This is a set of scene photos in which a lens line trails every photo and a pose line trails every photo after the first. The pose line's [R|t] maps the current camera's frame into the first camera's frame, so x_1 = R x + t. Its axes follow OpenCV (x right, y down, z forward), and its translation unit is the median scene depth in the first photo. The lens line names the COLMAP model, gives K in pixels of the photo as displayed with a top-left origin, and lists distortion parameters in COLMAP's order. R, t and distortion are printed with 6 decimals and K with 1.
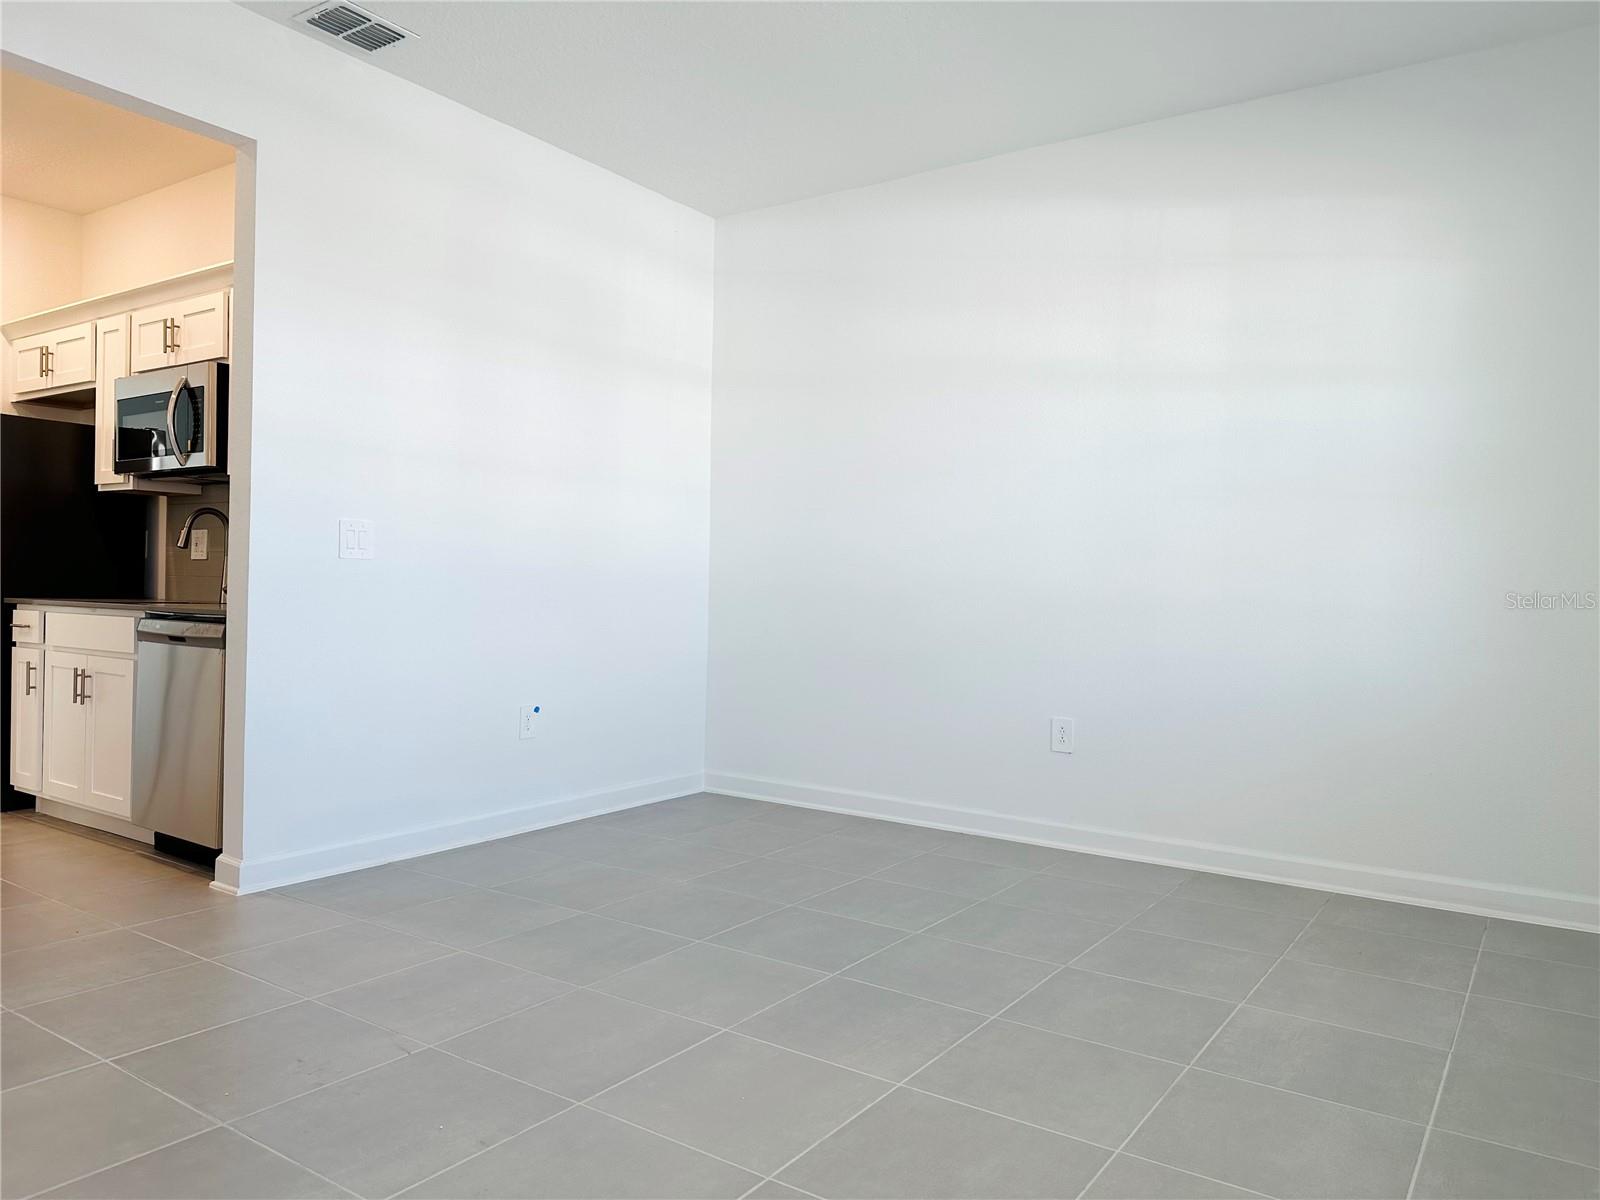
lens RADIAL K [[1121.0, 0, 803.7], [0, 1121.0, 603.4], [0, 0, 1]] dist [0.037305, -0.029358]
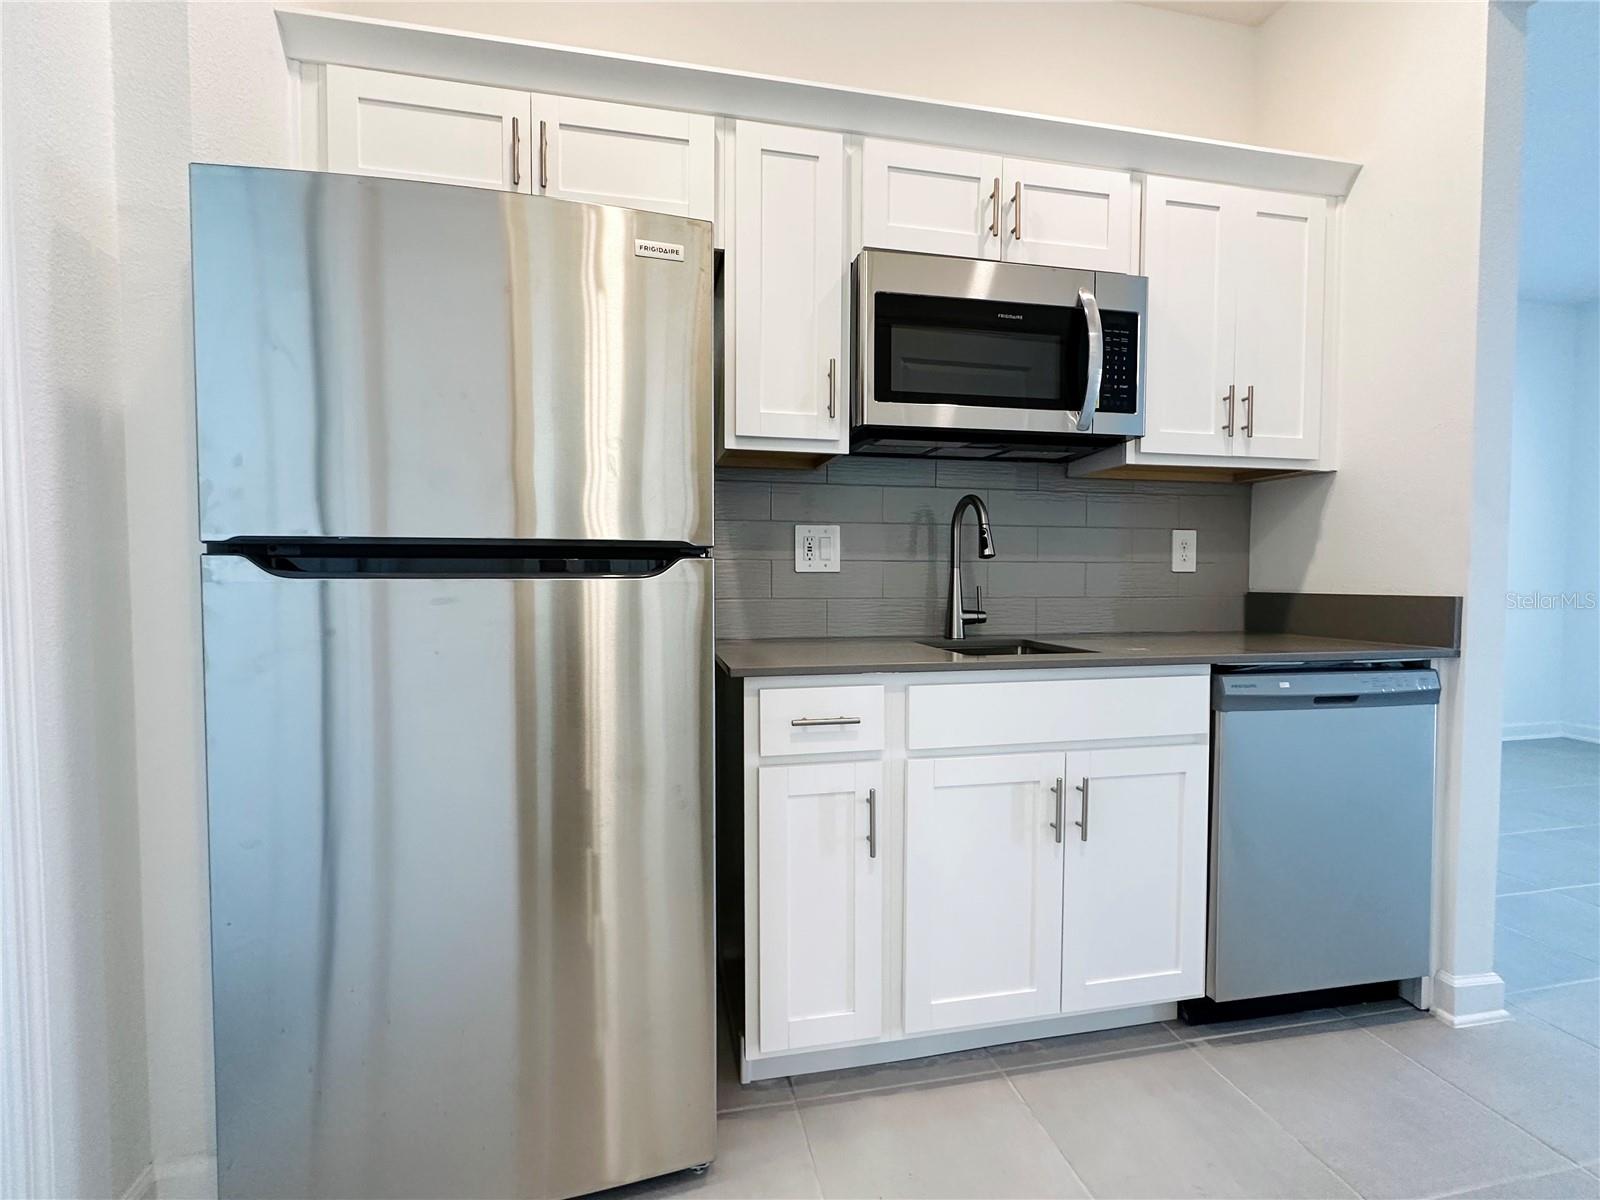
lens RADIAL K [[735.5, 0, 815.5], [0, 735.5, 600.5], [0, 0, 1]] dist [-0.000619, 0.000176]
pose [[0.682931, -0.046404, 0.729008, -0.903355], [0.020577, 0.998806, 0.044301, -0.044573], [-0.730193, -0.015254, 0.683070, 0.777068]]
